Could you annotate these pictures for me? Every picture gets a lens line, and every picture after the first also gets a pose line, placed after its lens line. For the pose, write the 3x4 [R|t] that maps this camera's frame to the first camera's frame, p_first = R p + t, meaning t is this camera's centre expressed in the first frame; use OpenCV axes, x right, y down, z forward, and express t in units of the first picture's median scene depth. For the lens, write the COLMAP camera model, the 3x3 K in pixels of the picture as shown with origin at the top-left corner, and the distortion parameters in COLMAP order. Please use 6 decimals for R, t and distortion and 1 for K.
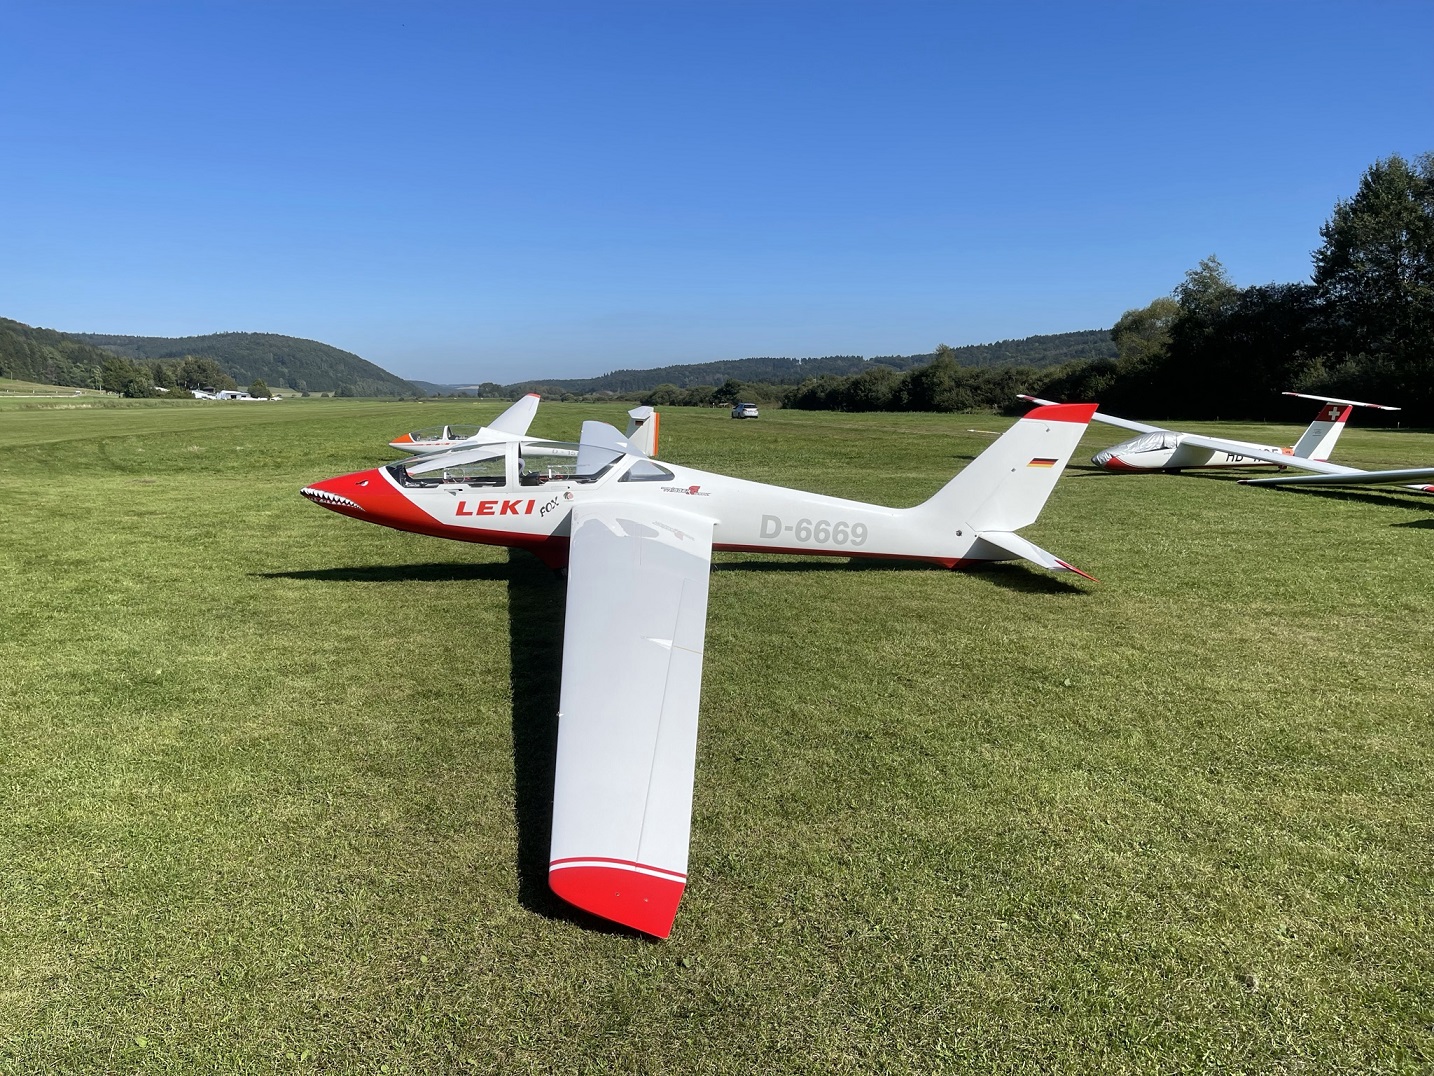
lens RADIAL K [[1099.2, 0, 725.6], [0, 1099.2, 540.9], [0, 0, 1]] dist [0.057167, -0.009053]
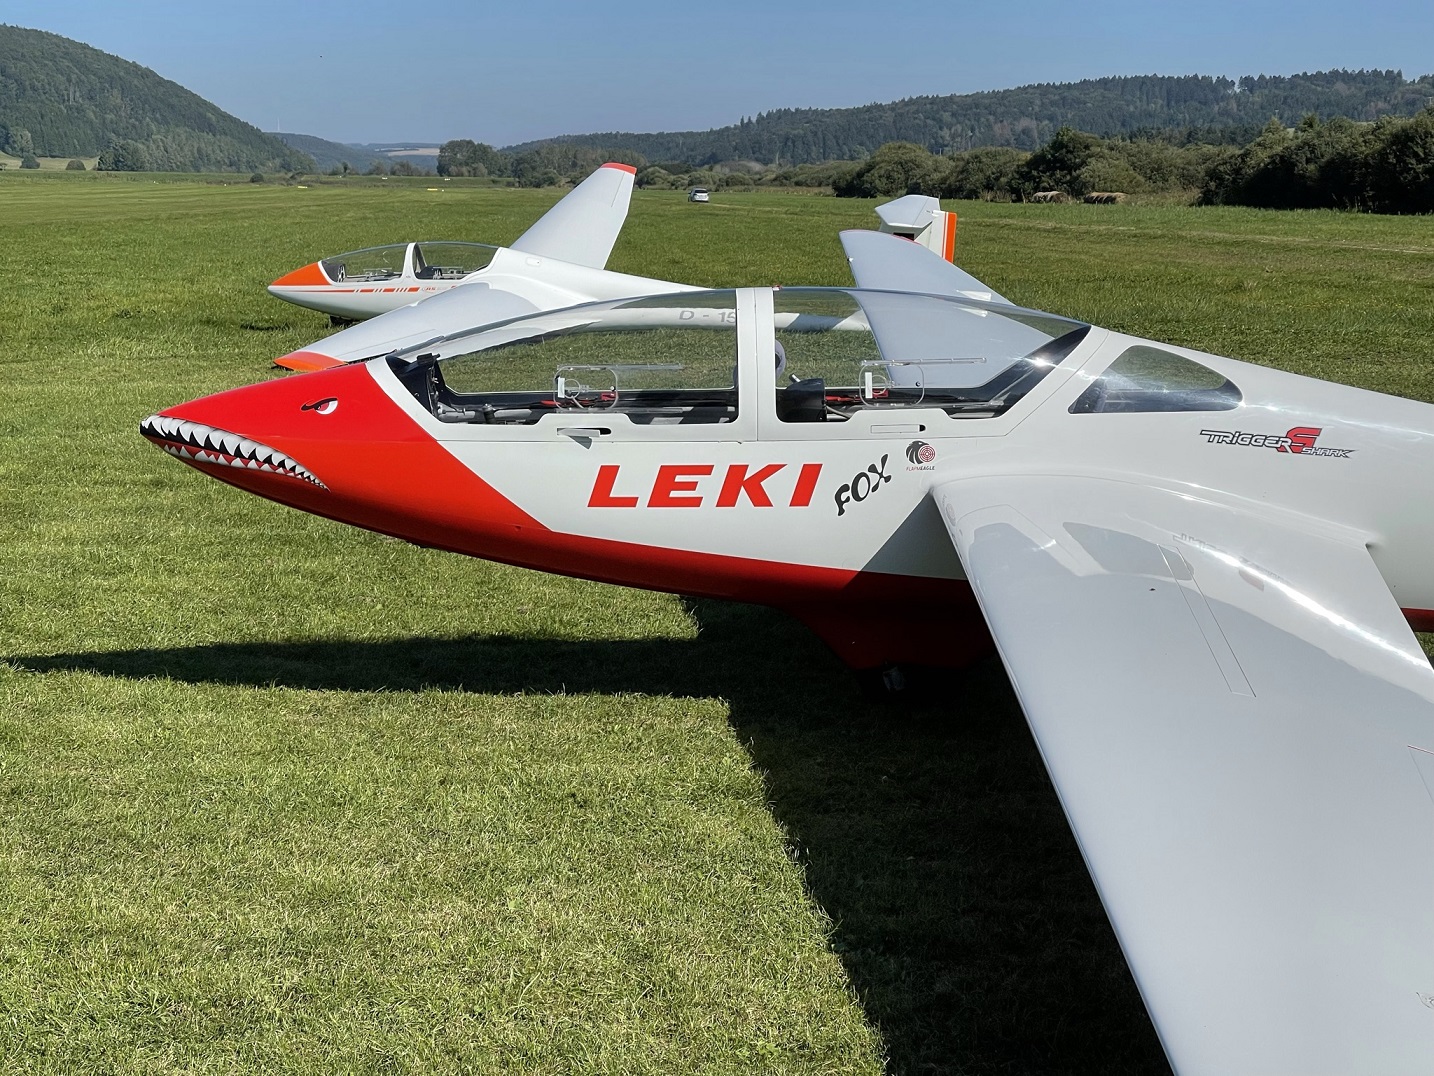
lens RADIAL K [[2692.4, 0, 714.6], [0, 2692.4, 539.3], [0, 0, 1]] dist [0.273919, 0.000000]
pose [[0.993212, 0.021026, -0.114406, -0.087438], [-0.020720, 0.999778, 0.003859, -0.013329], [0.114462, -0.001462, 0.993427, 0.145003]]
